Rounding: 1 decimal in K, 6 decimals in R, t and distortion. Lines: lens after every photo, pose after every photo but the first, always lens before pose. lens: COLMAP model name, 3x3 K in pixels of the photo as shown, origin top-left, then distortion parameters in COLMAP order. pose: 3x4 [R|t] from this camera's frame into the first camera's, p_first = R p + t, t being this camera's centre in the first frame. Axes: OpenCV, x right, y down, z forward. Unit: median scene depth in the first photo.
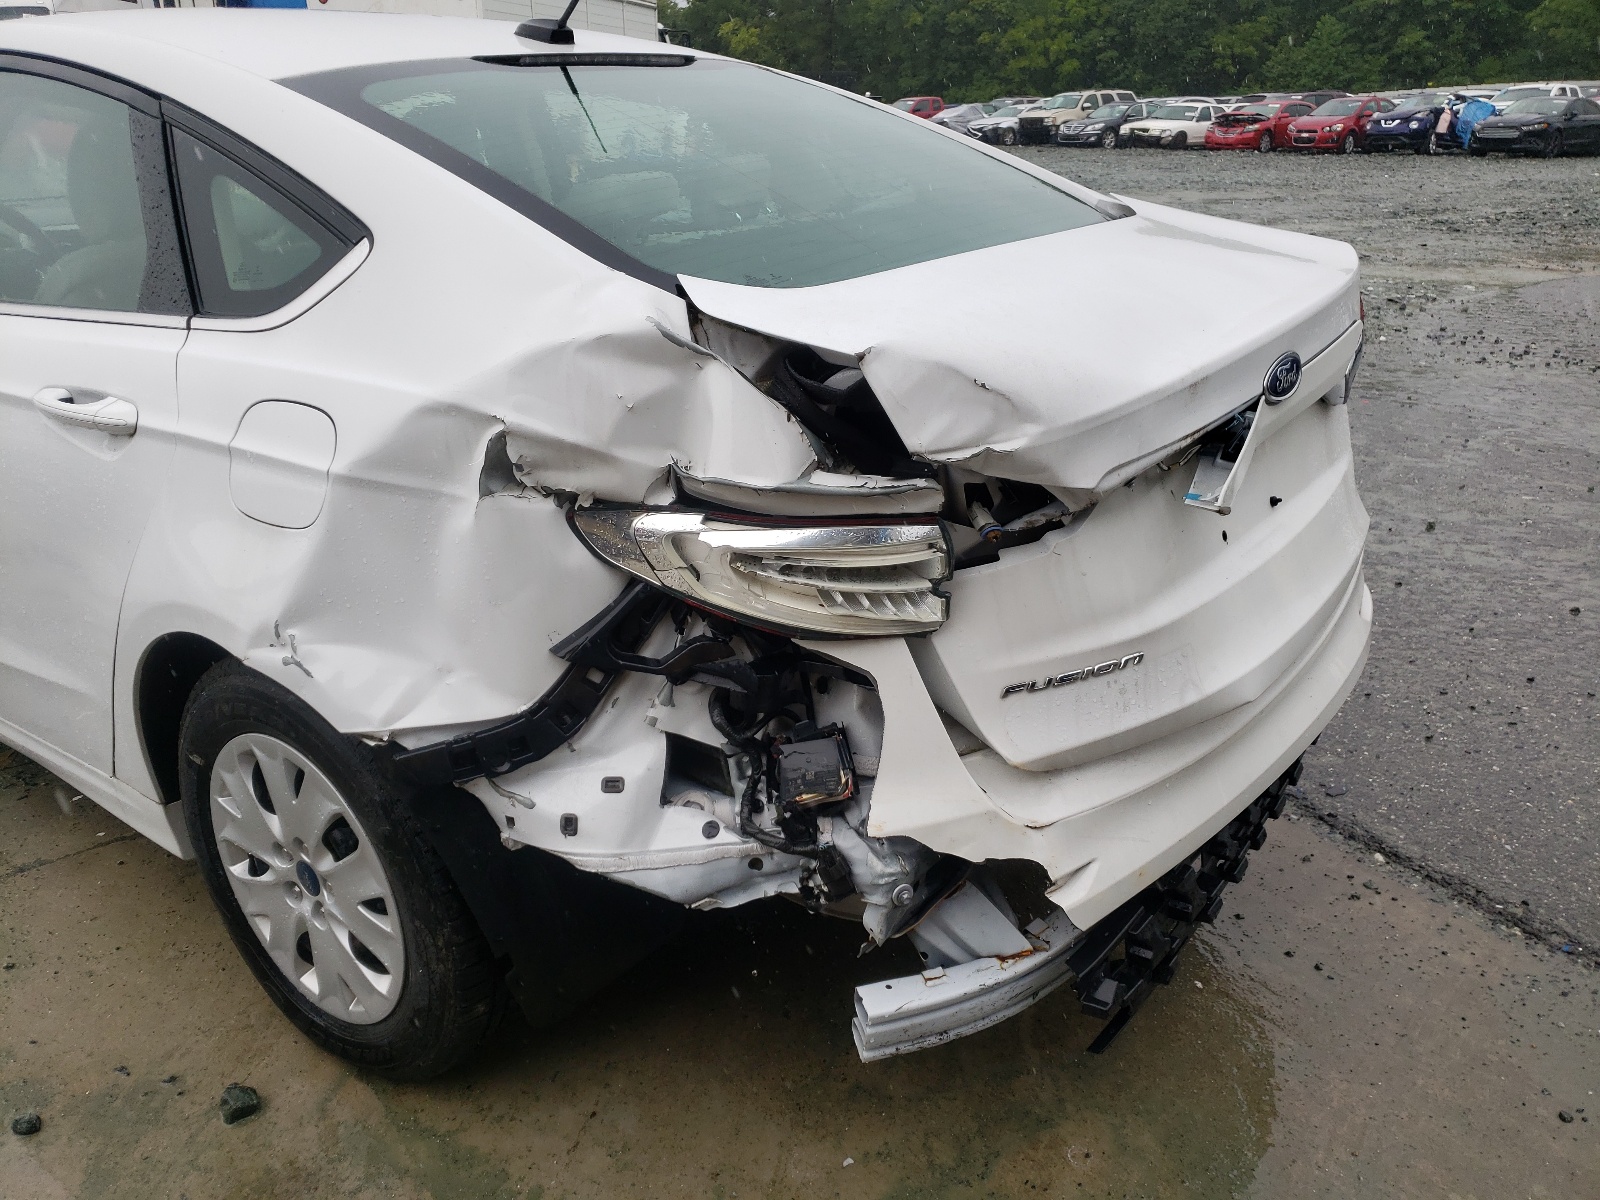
lens RADIAL K [[1244.9, 0, 713.2], [0, 1244.9, 598.6], [0, 0, 1]] dist [-0.001602, 0.011318]
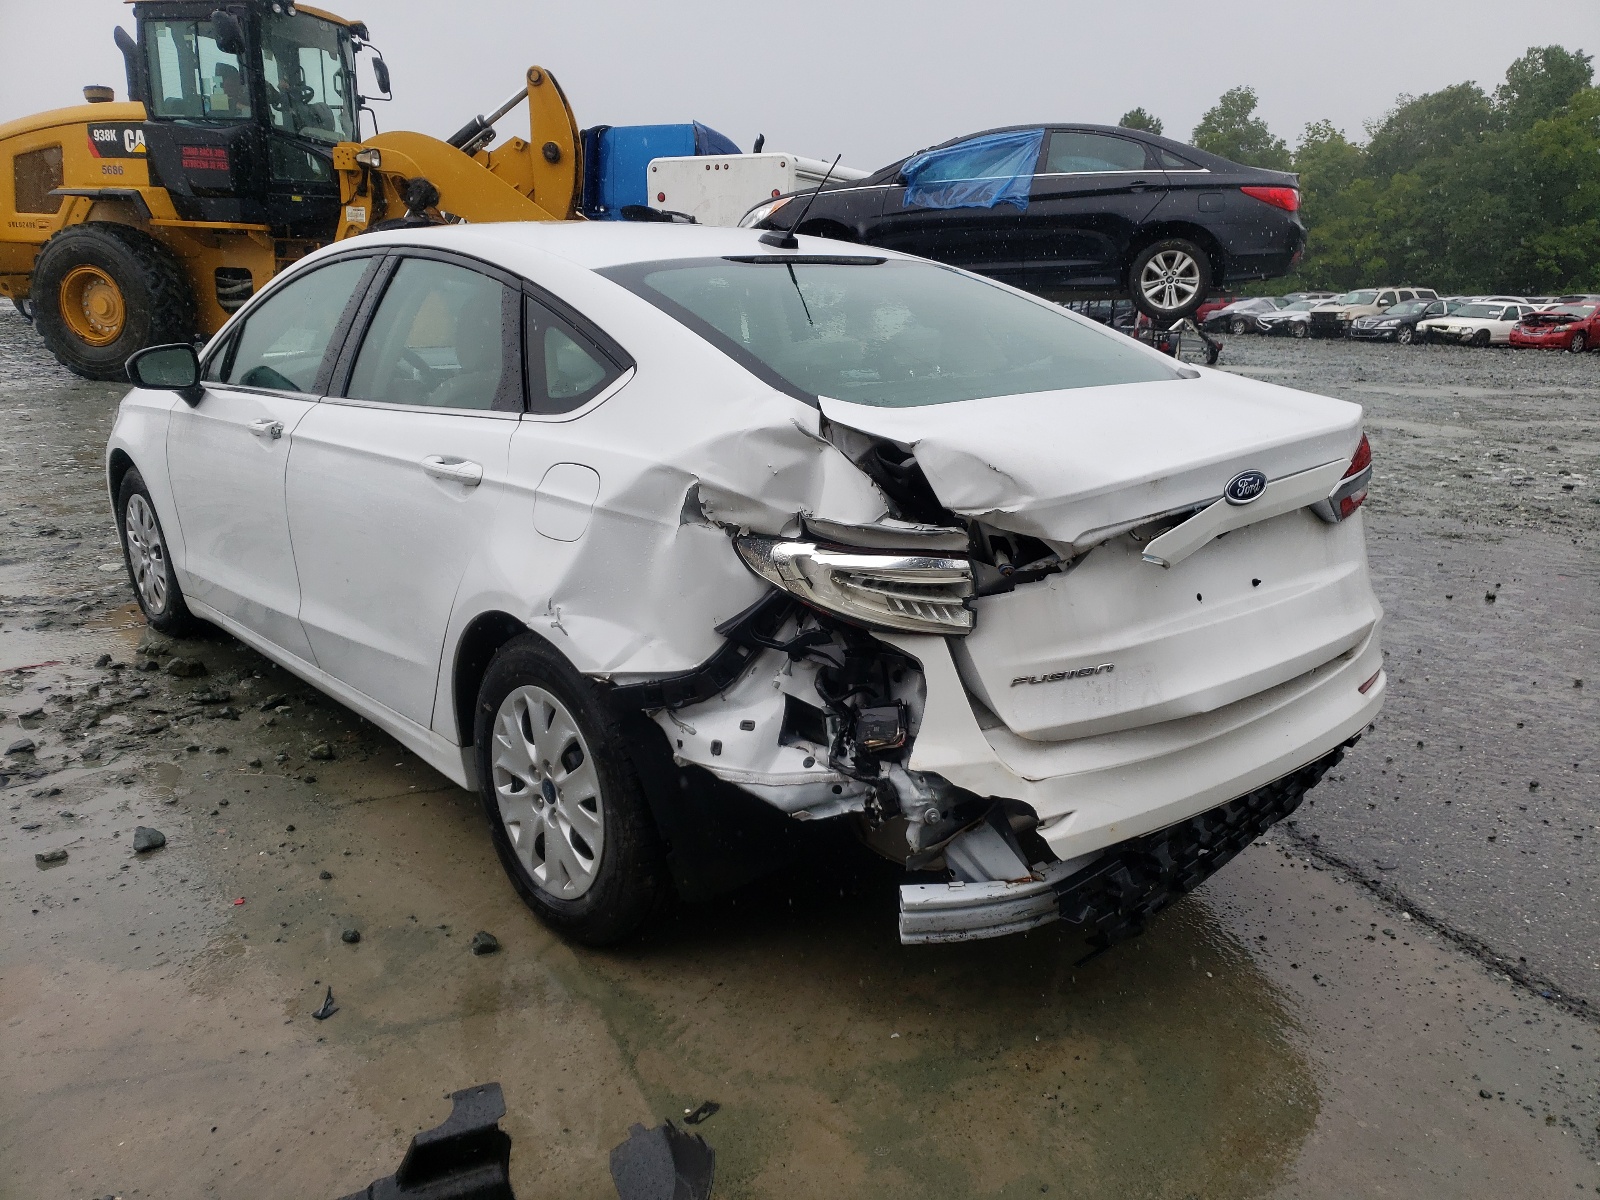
lens RADIAL K [[1244.9, 0, 713.2], [0, 1244.9, 598.6], [0, 0, 1]] dist [-0.001602, 0.011318]
pose [[0.971099, 0.079552, -0.225031, 0.197538], [-0.108827, 0.986691, -0.120821, 0.178840], [0.212424, 0.141819, 0.966832, -0.461703]]
